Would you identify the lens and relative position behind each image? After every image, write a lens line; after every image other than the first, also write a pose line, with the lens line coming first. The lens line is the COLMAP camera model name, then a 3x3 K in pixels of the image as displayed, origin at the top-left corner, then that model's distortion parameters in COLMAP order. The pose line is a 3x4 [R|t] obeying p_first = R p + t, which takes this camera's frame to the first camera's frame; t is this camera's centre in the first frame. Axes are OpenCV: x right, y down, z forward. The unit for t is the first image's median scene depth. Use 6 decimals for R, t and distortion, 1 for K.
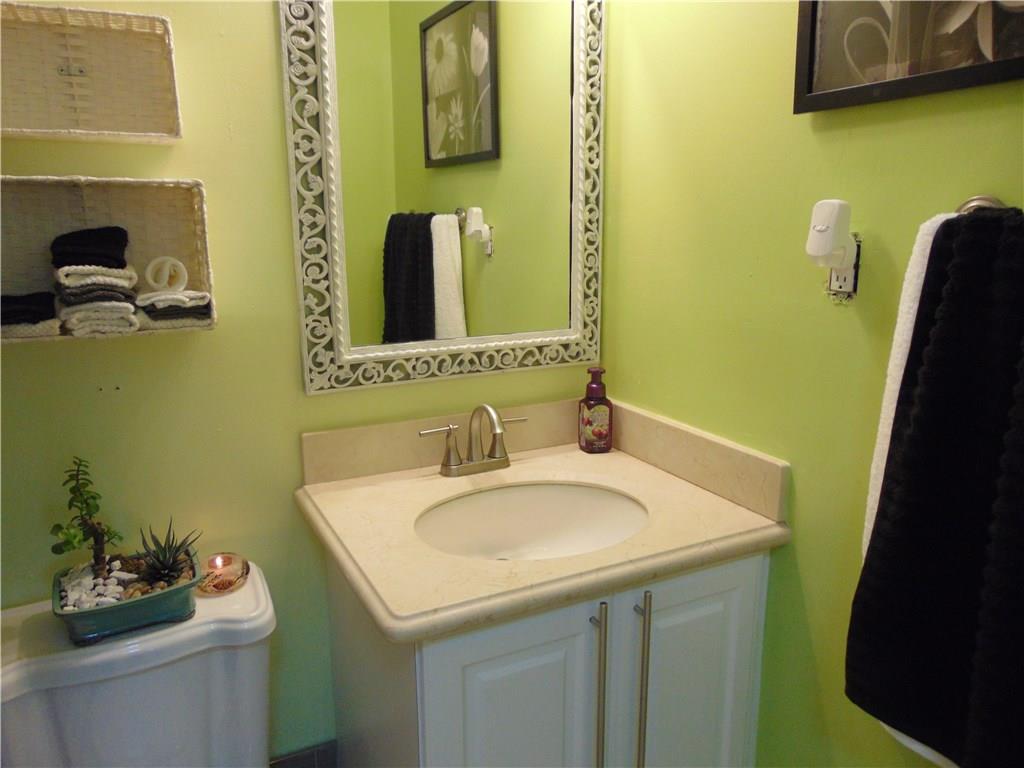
lens RADIAL K [[767.5, 0, 509.9], [0, 767.5, 377.6], [0, 0, 1]] dist [-0.024715, 0.063141]
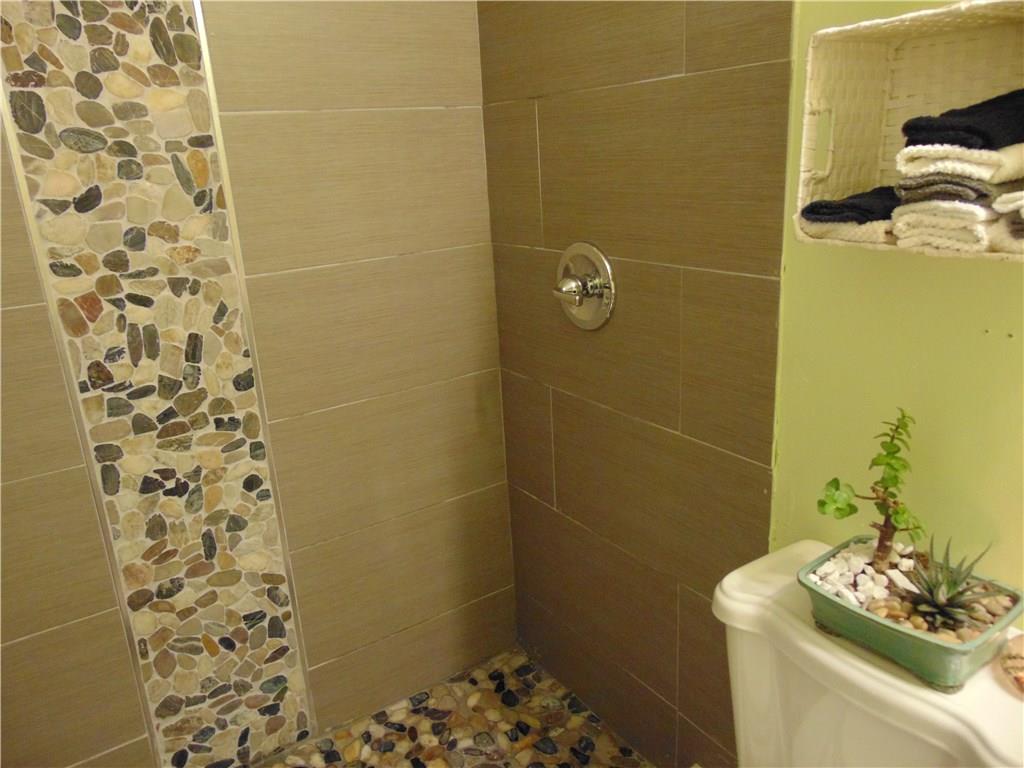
lens RADIAL K [[767.5, 0, 509.9], [0, 767.5, 377.6], [0, 0, 1]] dist [-0.024715, 0.063141]
pose [[0.109538, 0.288856, -0.951085, 0.106692], [-0.152446, 0.950405, 0.271092, -0.075831], [0.982223, 0.115294, 0.148140, 0.544302]]
